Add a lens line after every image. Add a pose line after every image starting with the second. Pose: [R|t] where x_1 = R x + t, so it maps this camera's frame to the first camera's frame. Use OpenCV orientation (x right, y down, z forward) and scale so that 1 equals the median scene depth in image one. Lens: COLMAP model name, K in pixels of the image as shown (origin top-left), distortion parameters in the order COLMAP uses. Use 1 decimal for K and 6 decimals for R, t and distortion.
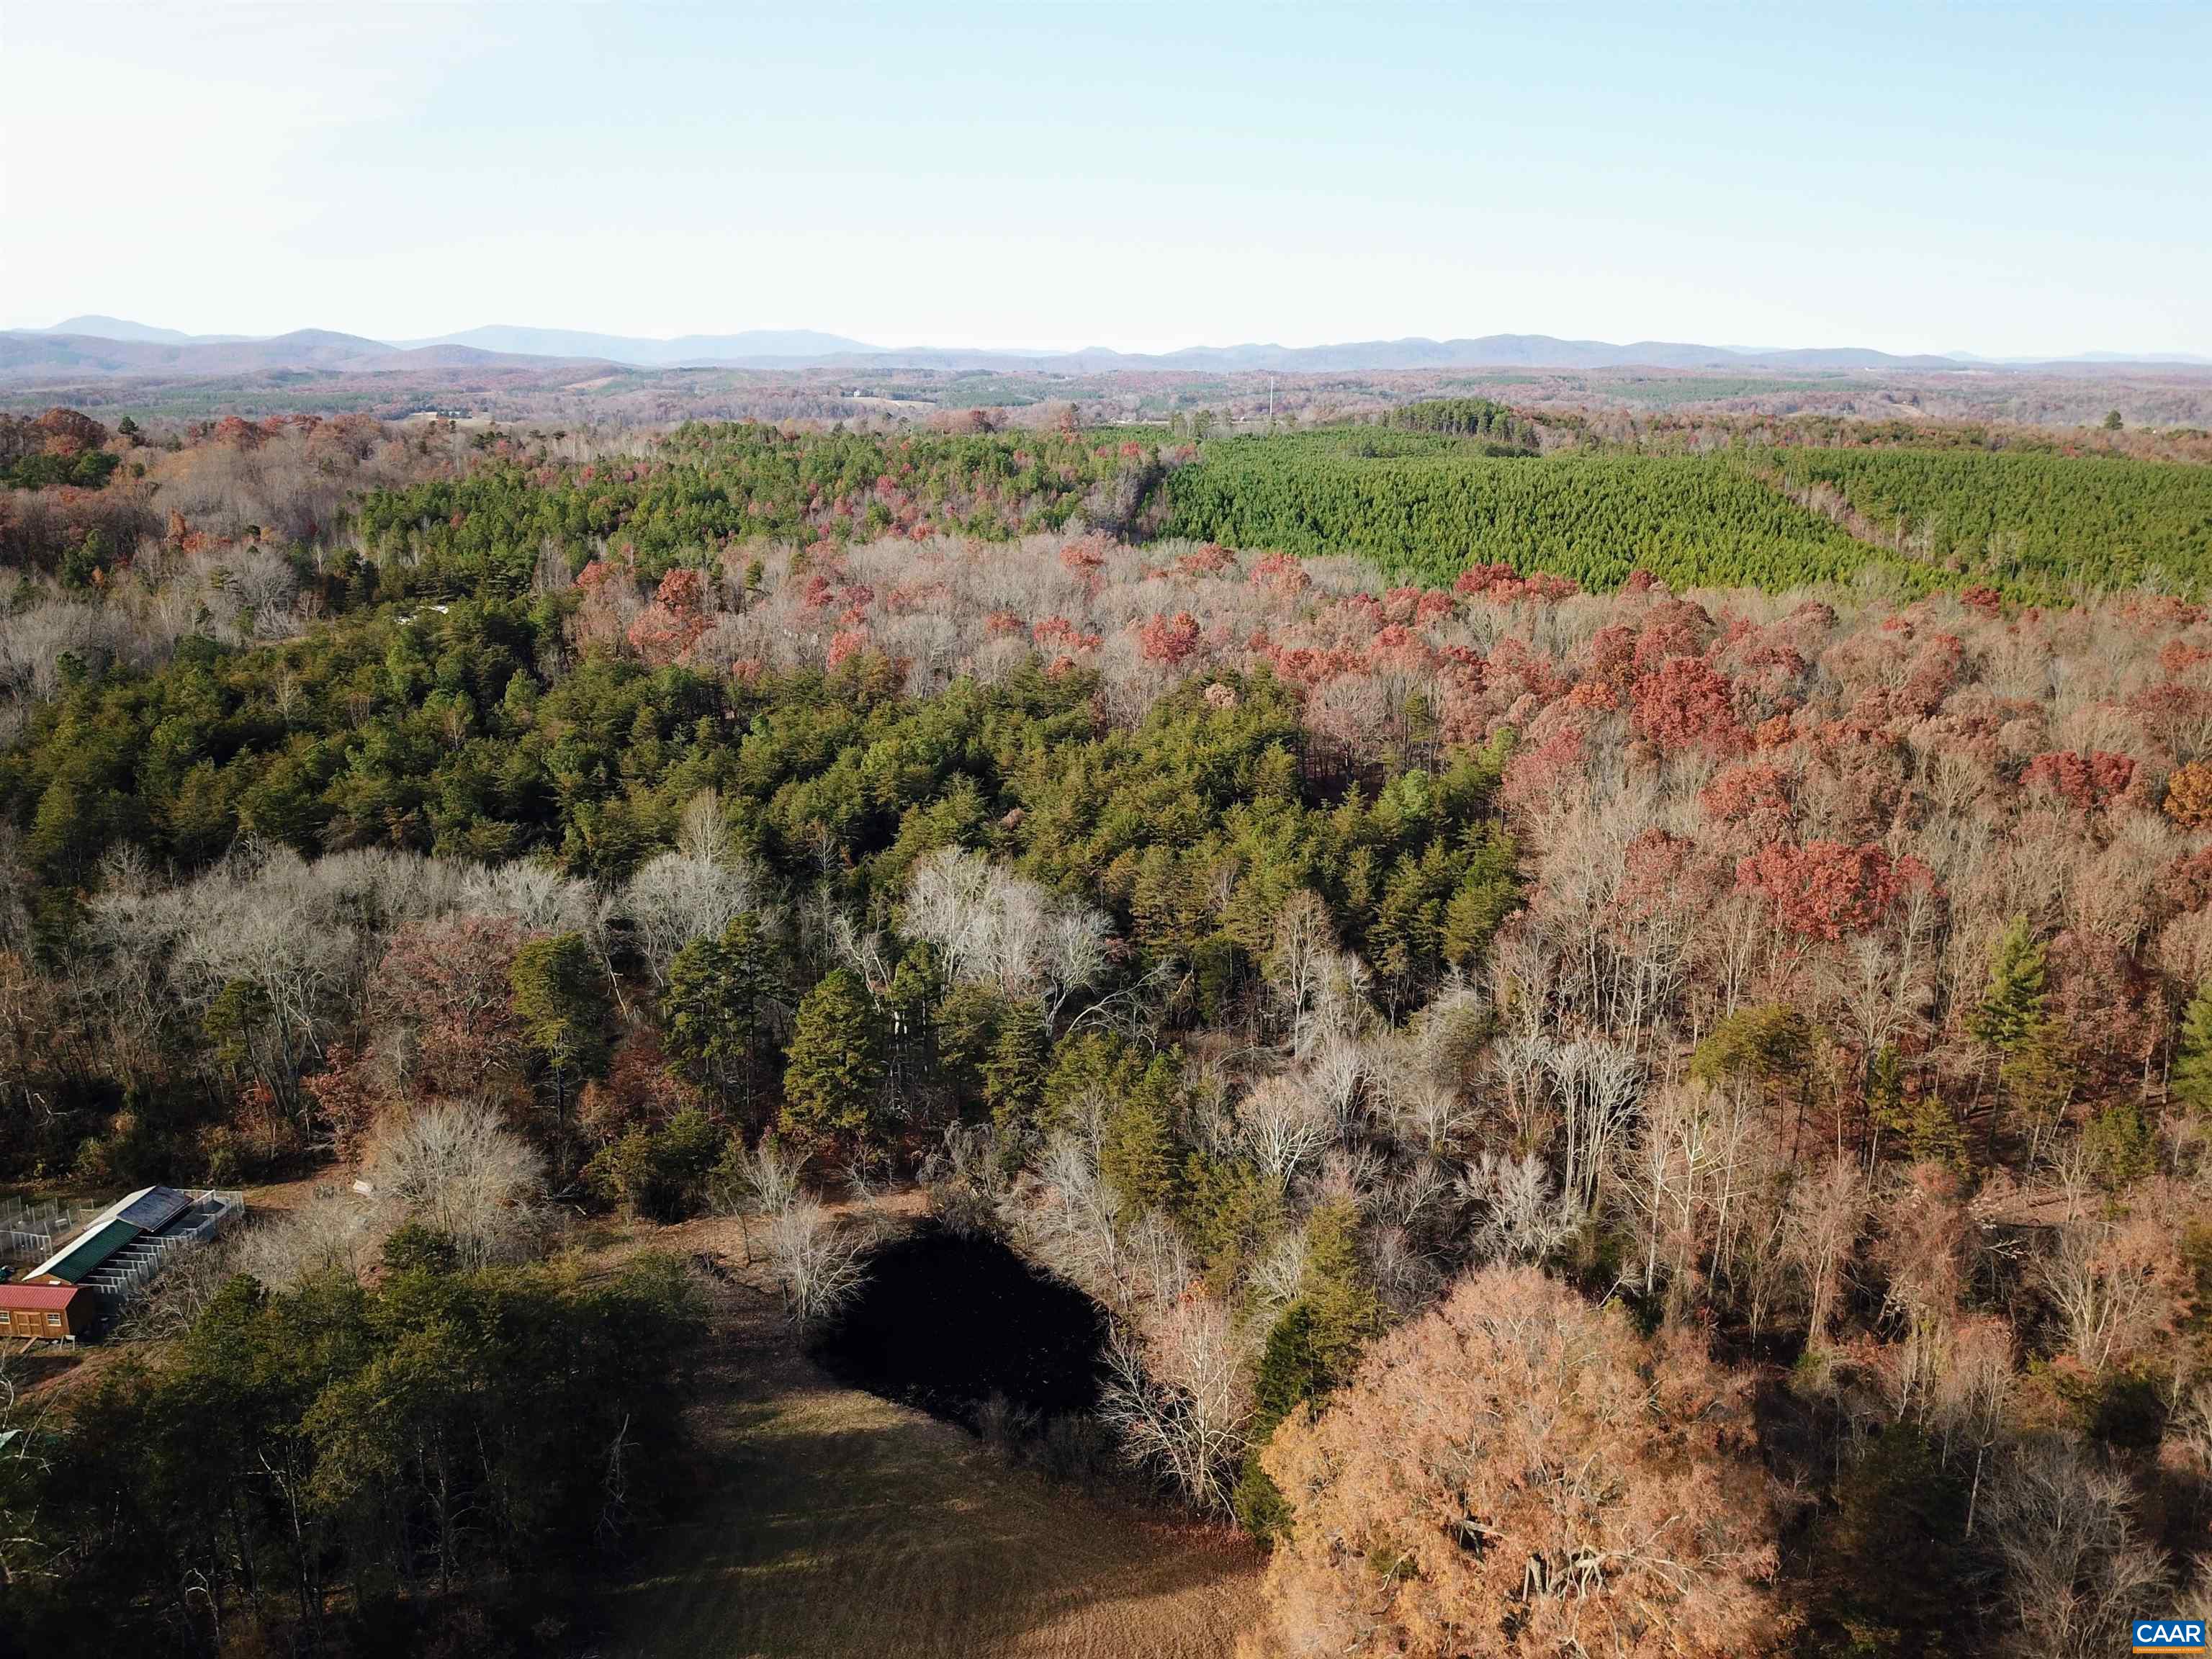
lens RADIAL K [[1639.6, 0, 1111.3], [0, 1639.6, 821.9], [0, 0, 1]] dist [0.023507, -0.021894]
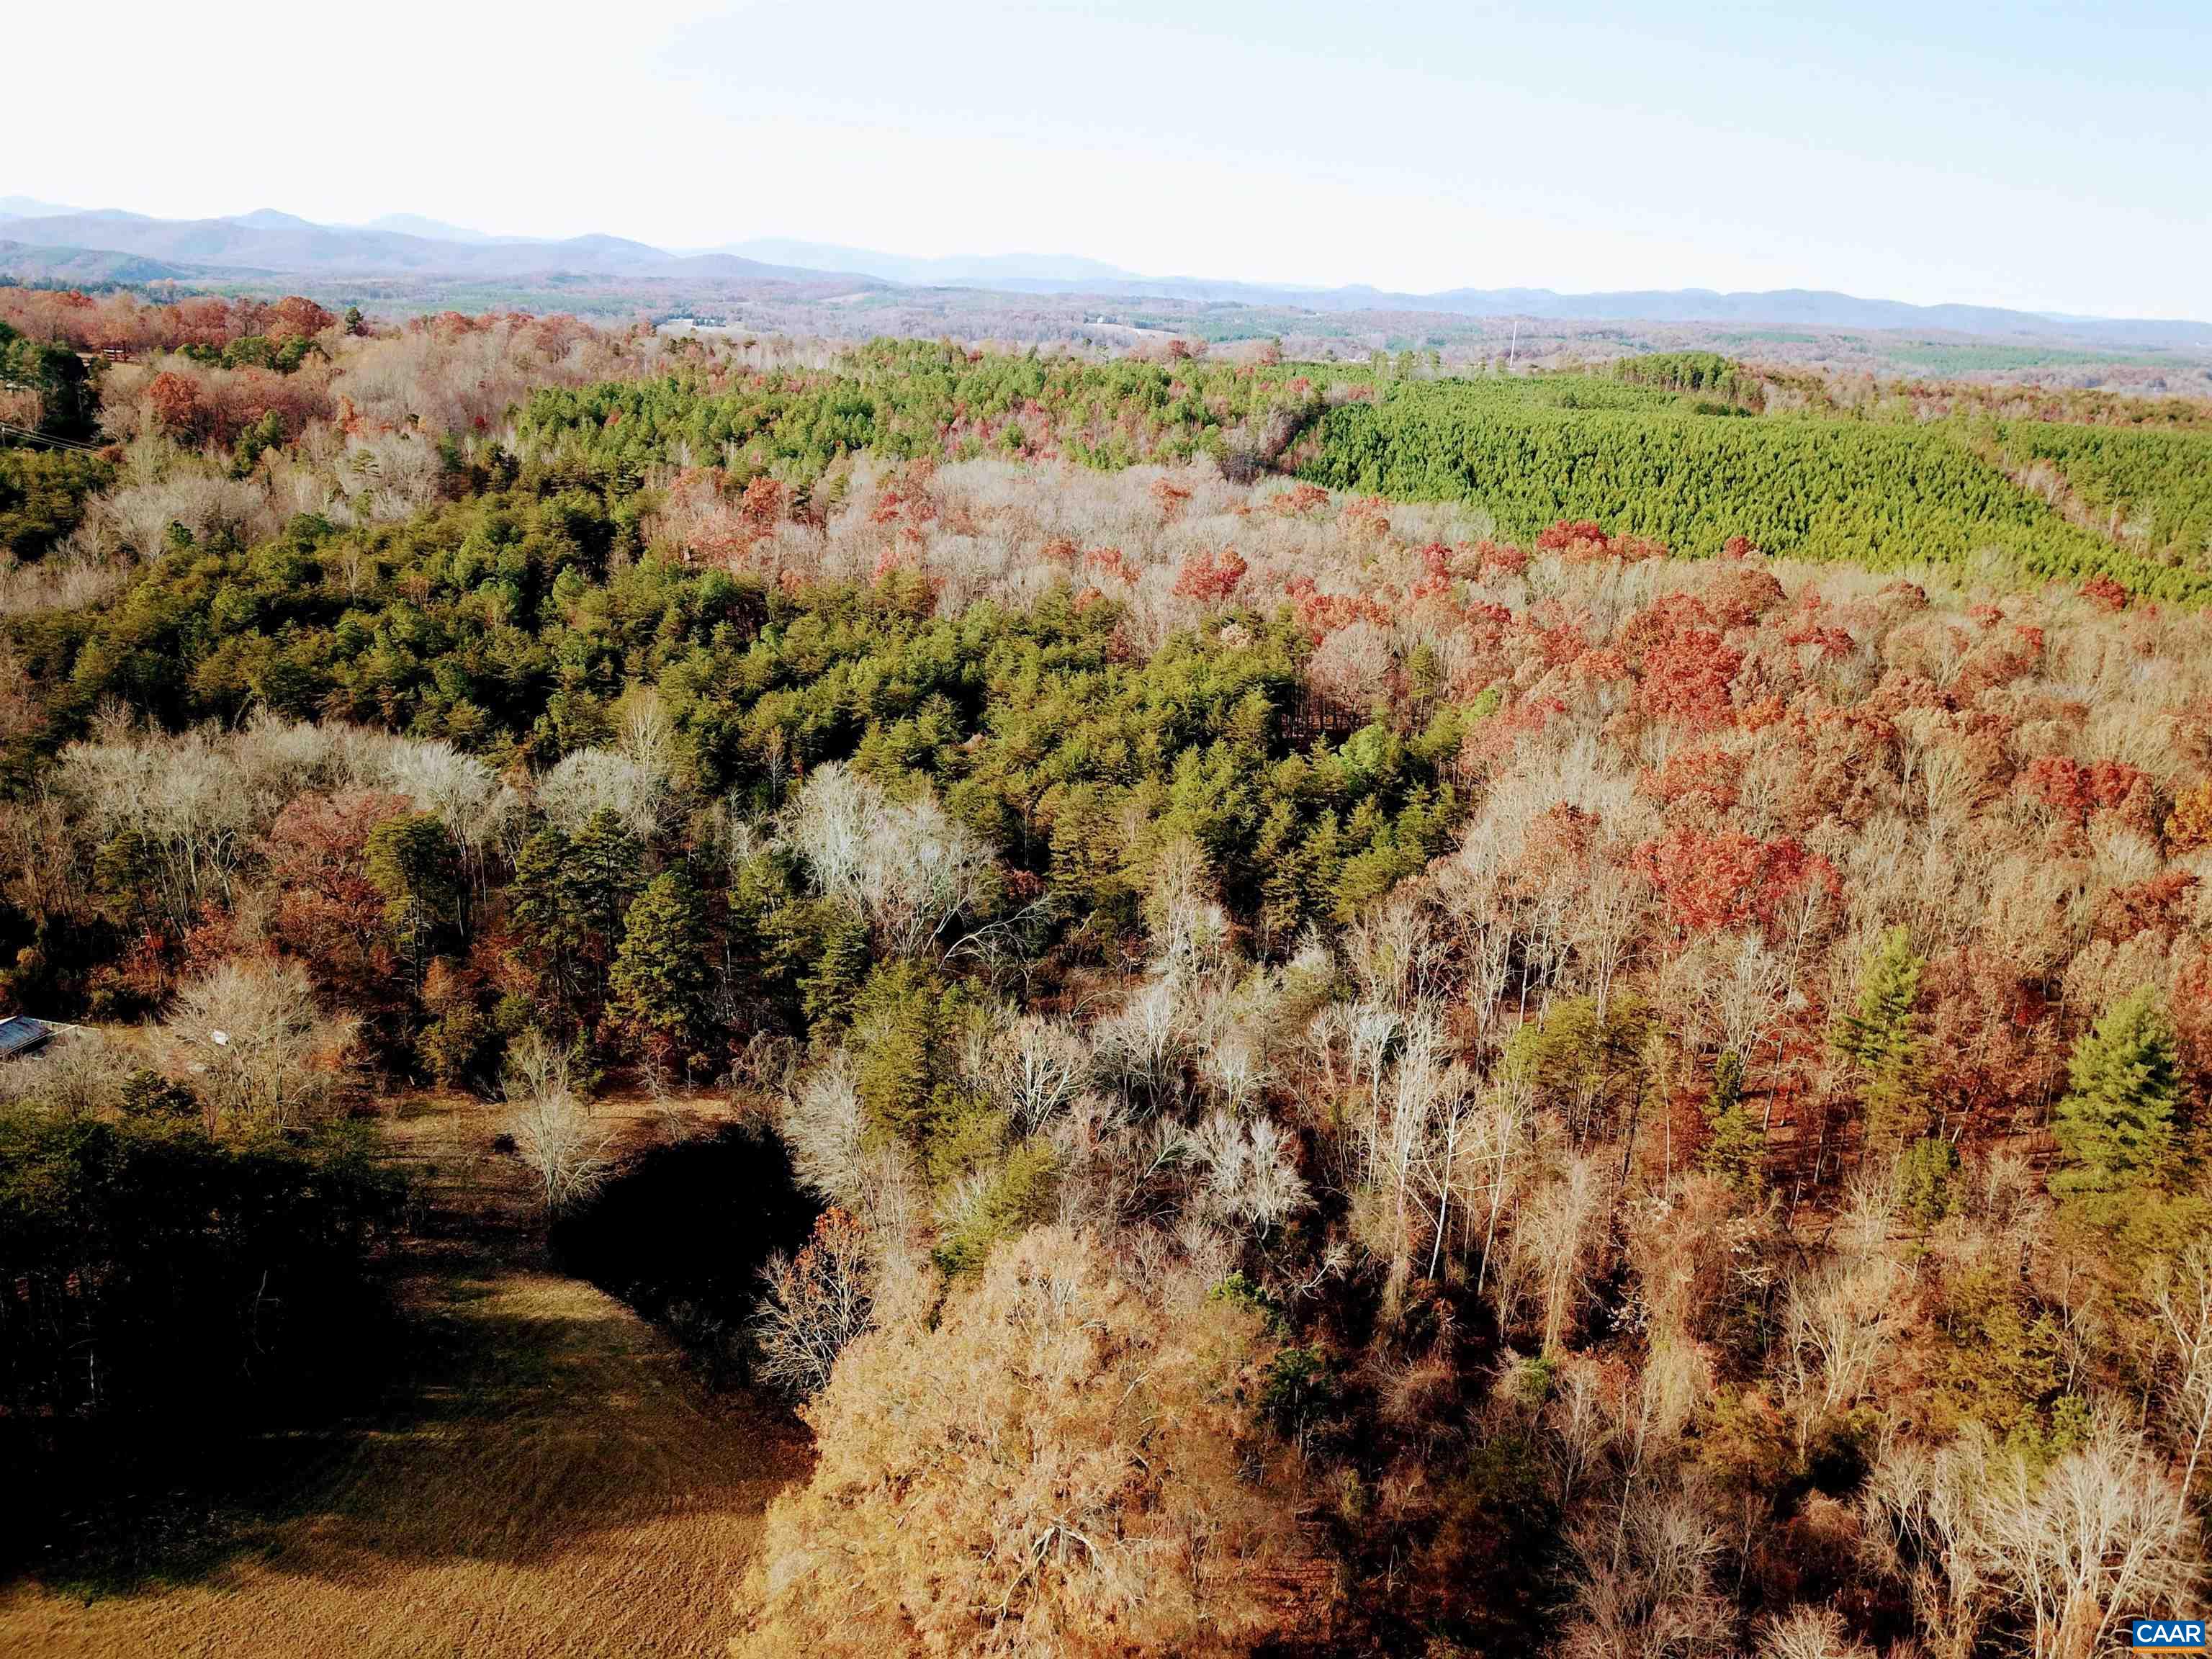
lens RADIAL K [[1639.6, 0, 1126.5], [0, 1639.6, 816.3], [0, 0, 1]] dist [0.023507, -0.021894]
pose [[0.988847, 0.083712, -0.123185, 0.132038], [-0.079447, 0.996070, 0.039144, -0.003333], [0.125978, -0.028921, 0.991611, 0.019256]]
